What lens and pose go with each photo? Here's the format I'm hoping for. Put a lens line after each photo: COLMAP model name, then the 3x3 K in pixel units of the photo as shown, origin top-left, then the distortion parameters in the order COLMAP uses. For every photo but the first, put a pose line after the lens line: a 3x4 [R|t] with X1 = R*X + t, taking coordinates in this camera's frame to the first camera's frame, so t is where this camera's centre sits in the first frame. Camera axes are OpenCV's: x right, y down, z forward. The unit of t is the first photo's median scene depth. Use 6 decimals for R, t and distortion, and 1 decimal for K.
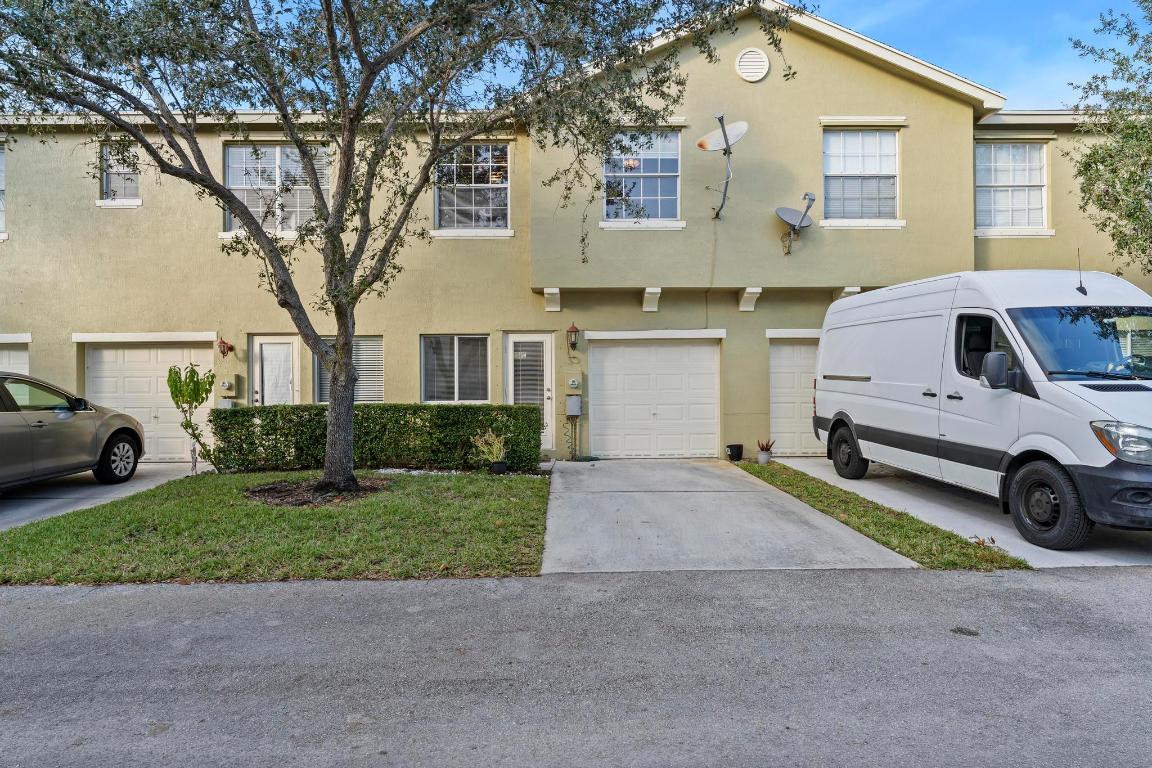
lens RADIAL K [[574.4, 0, 575.8], [0, 574.4, 378.5], [0, 0, 1]] dist [-0.006623, 0.000346]
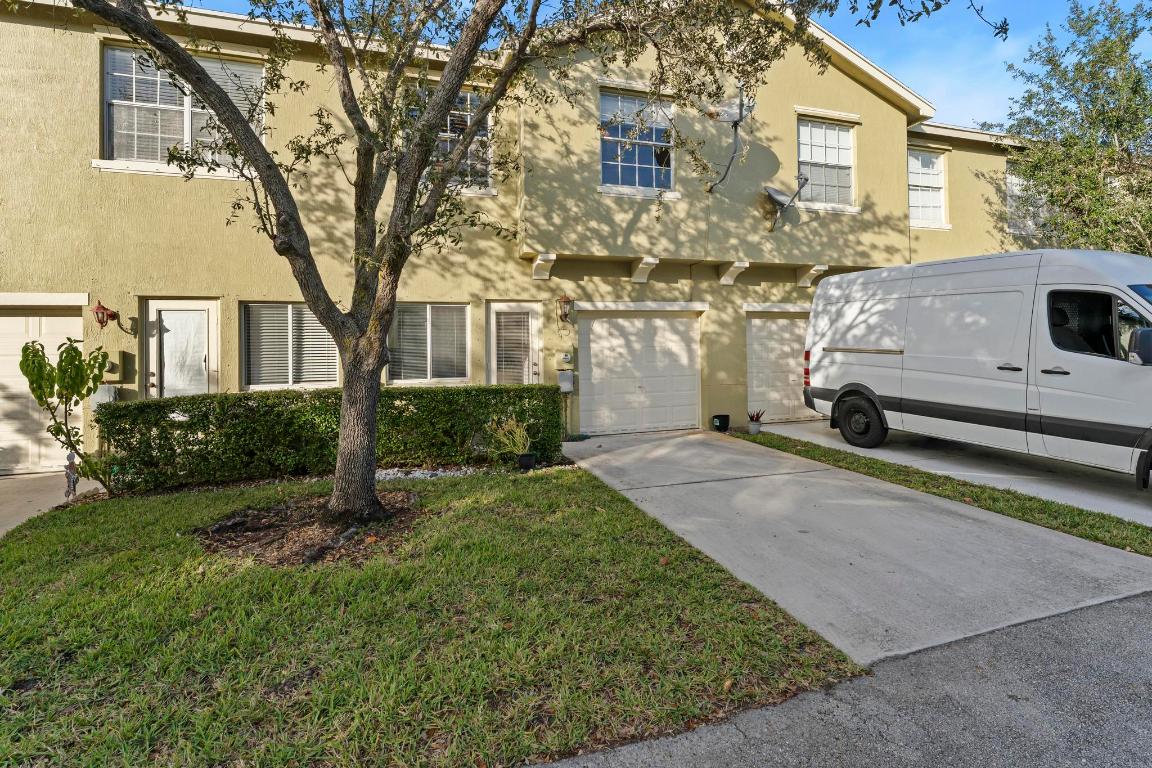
lens RADIAL K [[512.7, 0, 607.4], [0, 512.7, 340.1], [0, 0, 1]] dist [-0.011359, 0.003303]
pose [[0.957370, -0.003706, 0.288842, -0.211079], [0.007095, 0.999918, -0.010687, -0.011794], [-0.288779, 0.012281, 0.957317, 0.217491]]
